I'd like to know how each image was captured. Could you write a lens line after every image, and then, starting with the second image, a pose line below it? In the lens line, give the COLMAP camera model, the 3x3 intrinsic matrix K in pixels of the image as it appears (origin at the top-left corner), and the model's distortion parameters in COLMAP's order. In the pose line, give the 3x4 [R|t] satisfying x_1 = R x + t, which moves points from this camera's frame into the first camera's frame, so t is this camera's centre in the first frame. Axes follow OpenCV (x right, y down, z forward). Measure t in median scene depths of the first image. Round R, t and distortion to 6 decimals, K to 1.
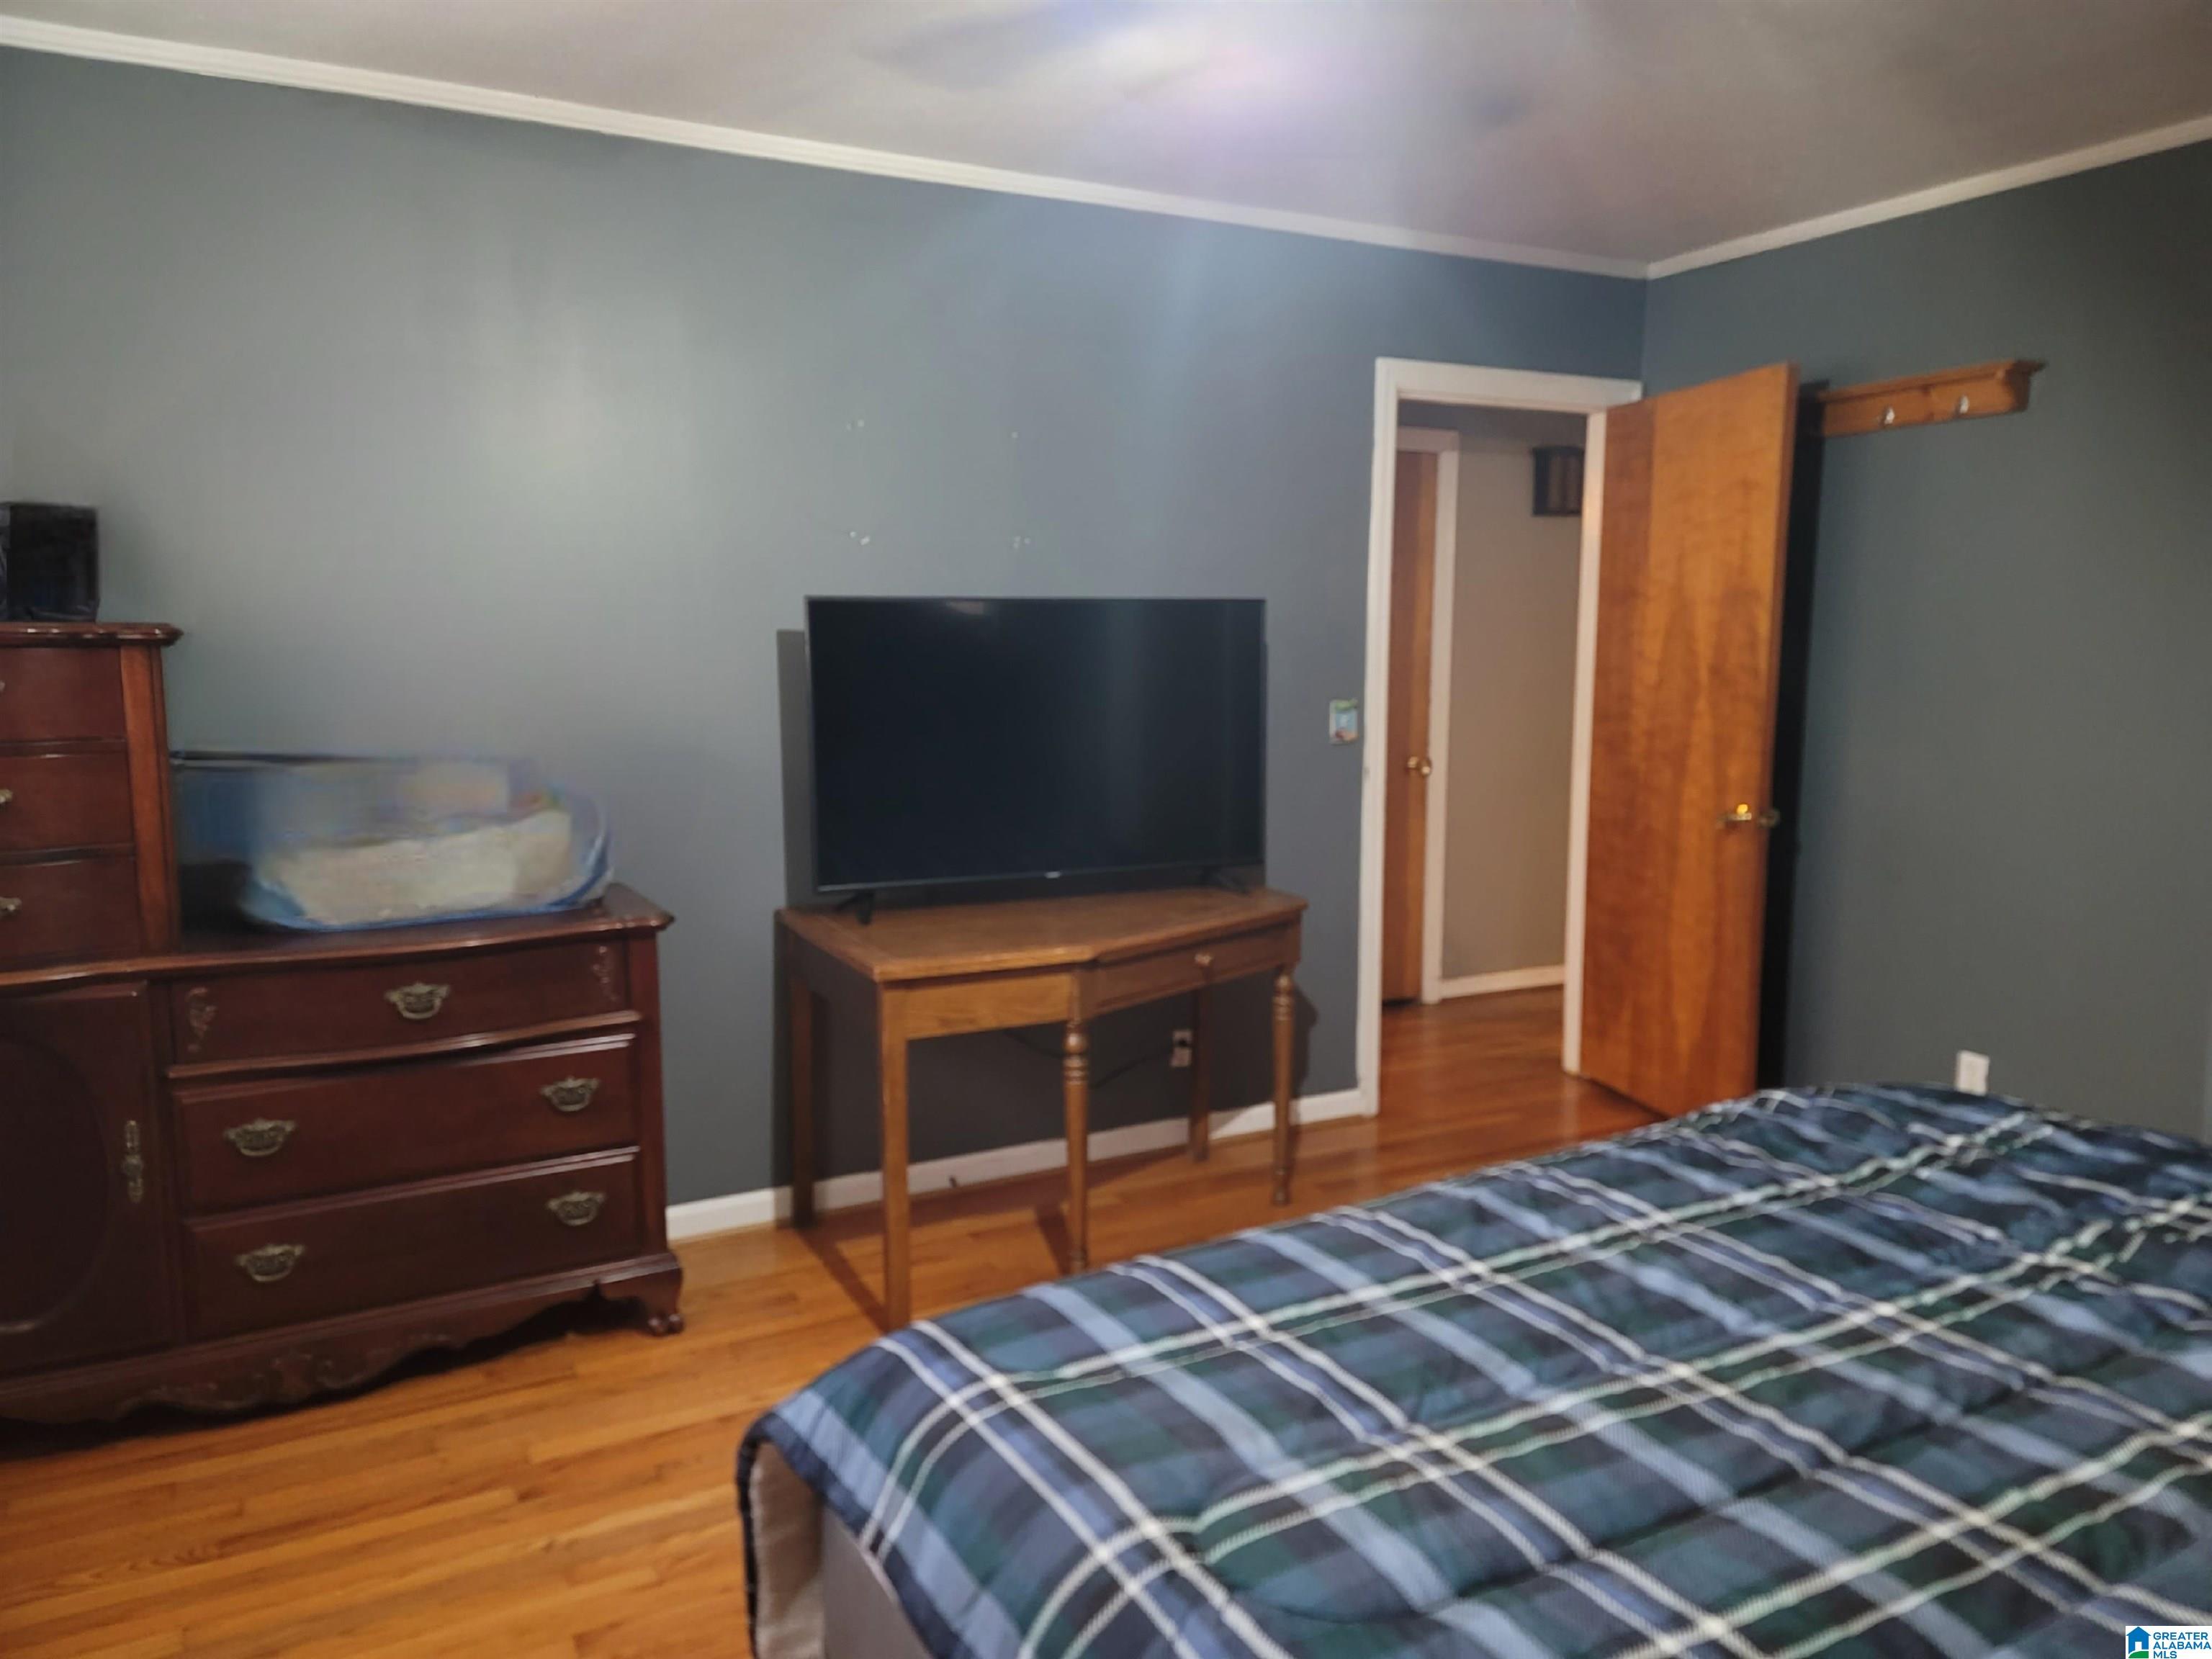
lens RADIAL K [[1614.0, 0, 1106.0], [0, 1614.0, 829.5], [0, 0, 1]] dist [0.063007, -0.006588]
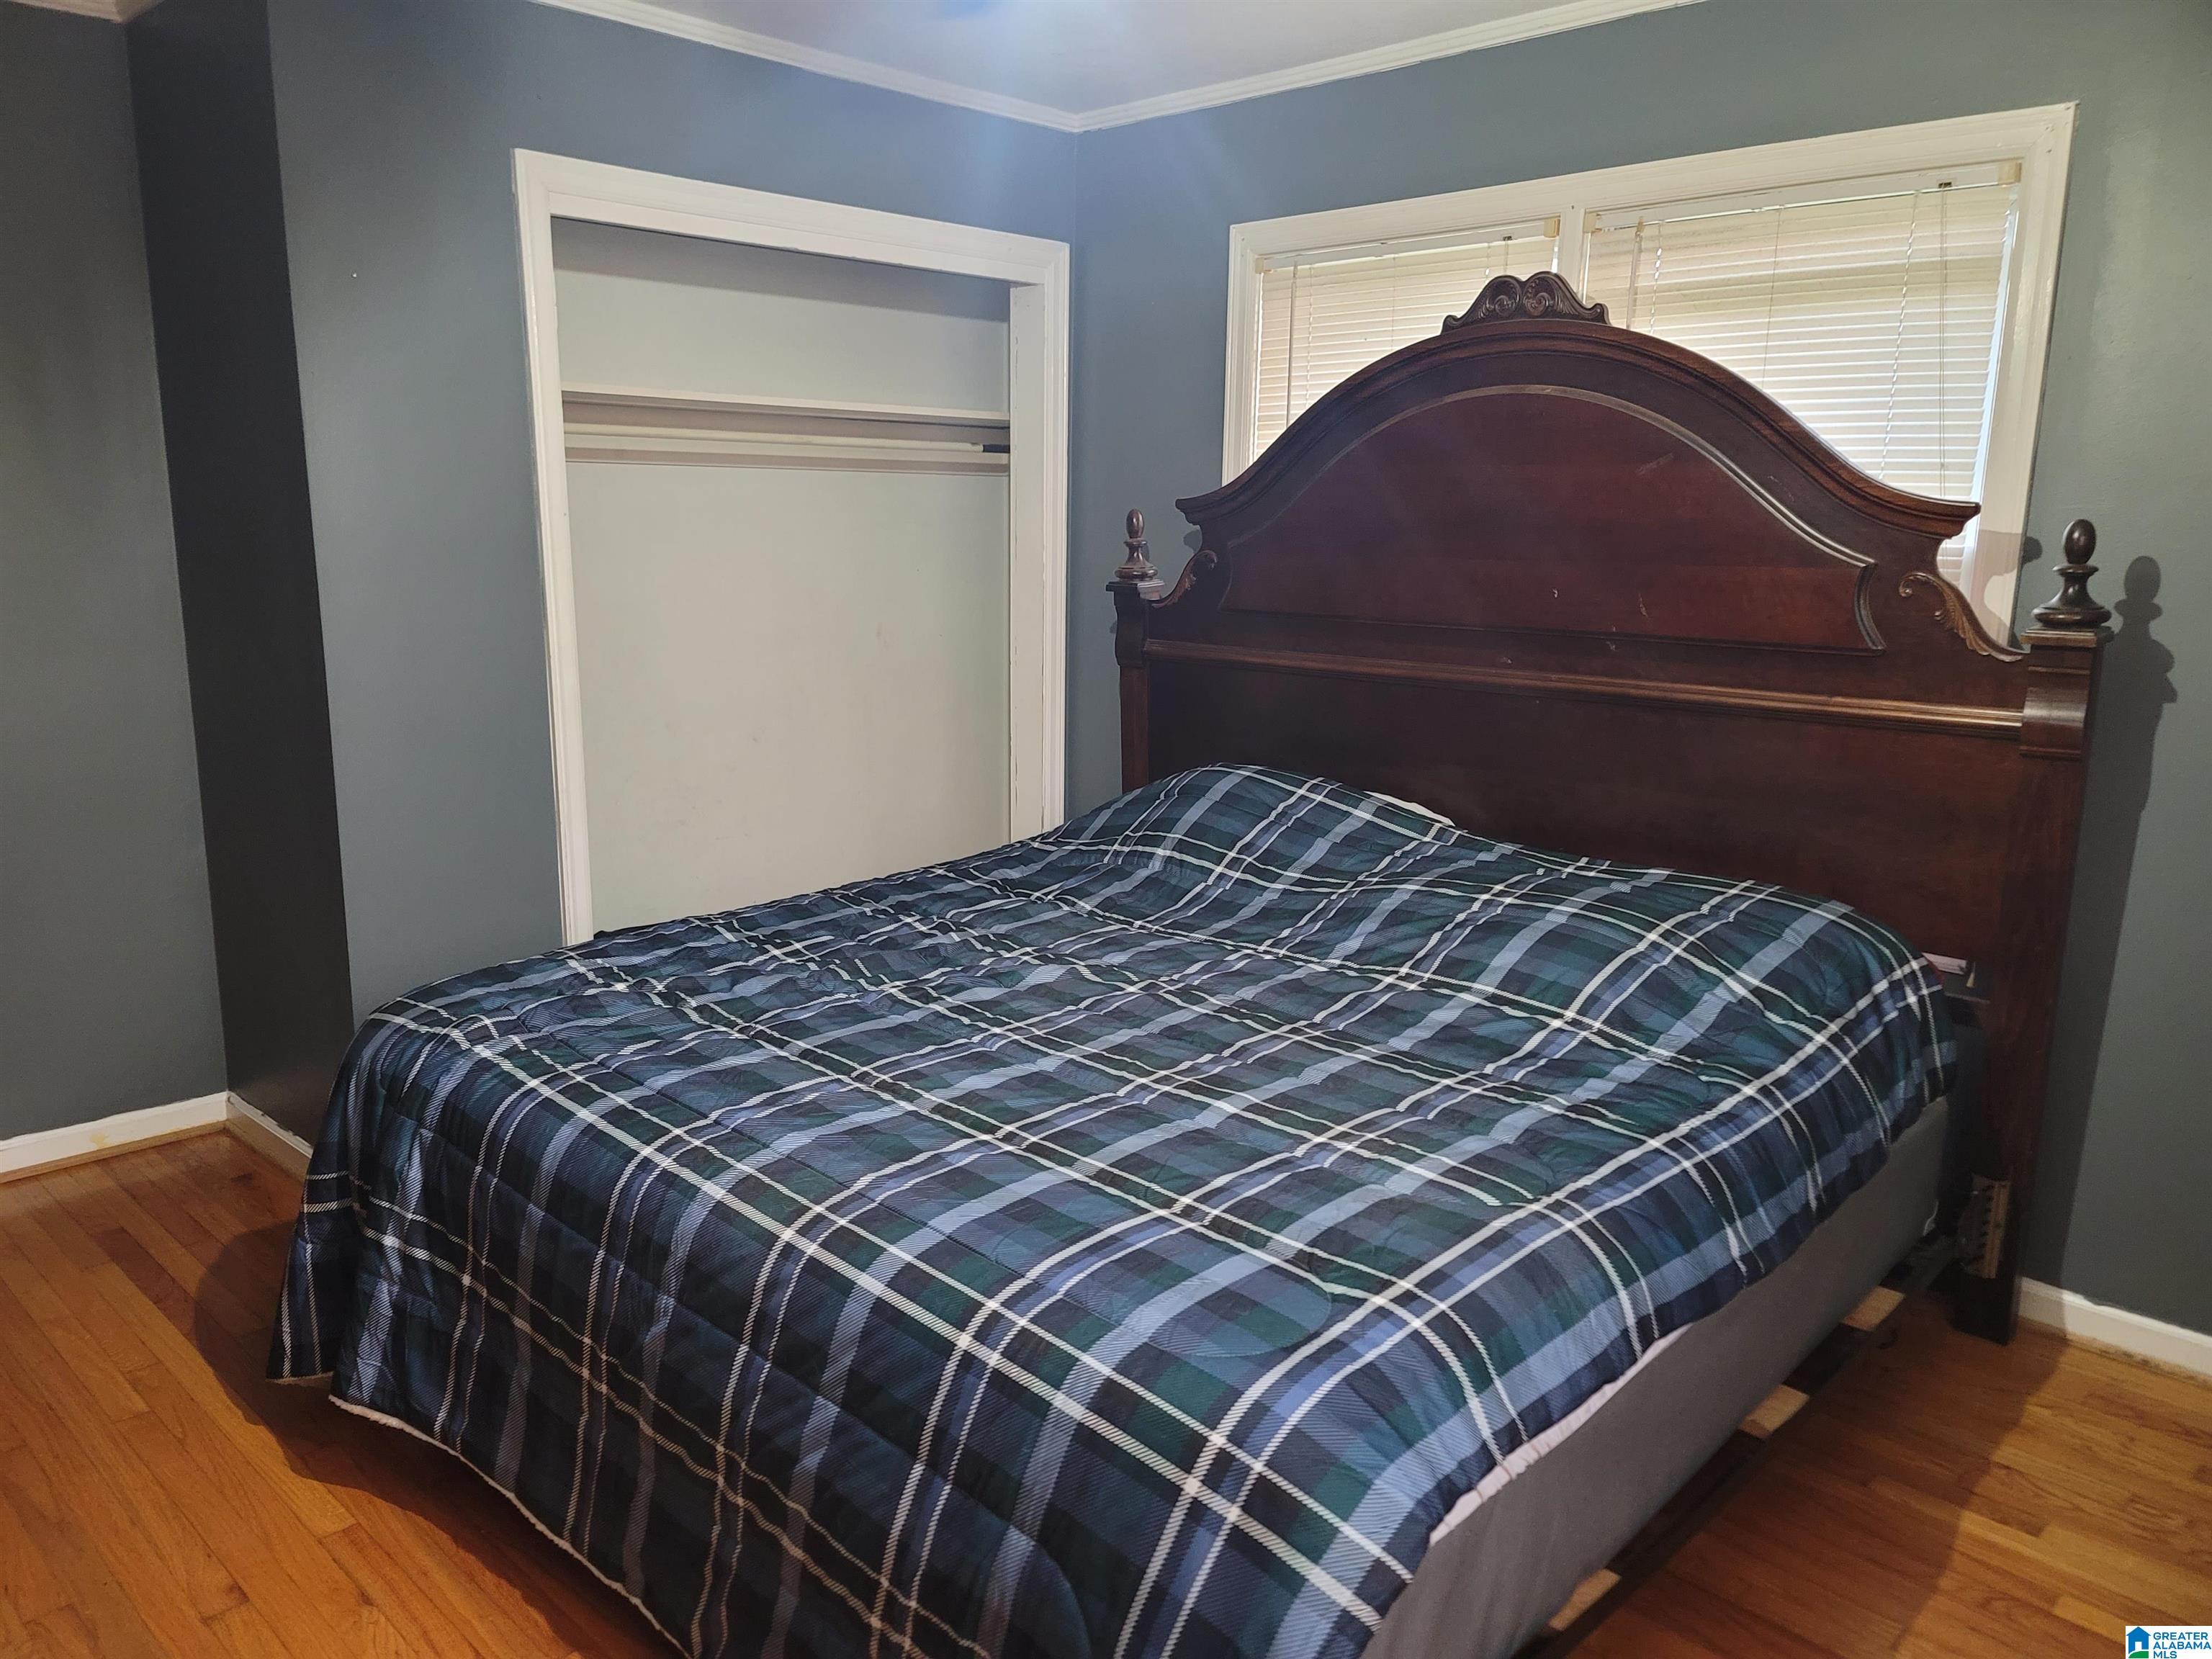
lens RADIAL K [[1614.0, 0, 1106.0], [0, 1614.0, 829.5], [0, 0, 1]] dist [0.063007, -0.006588]
pose [[-0.292837, -0.189697, 0.937156, -0.845667], [0.105921, 0.967654, 0.228968, -0.191752], [-0.950278, 0.166315, -0.263272, 1.250088]]
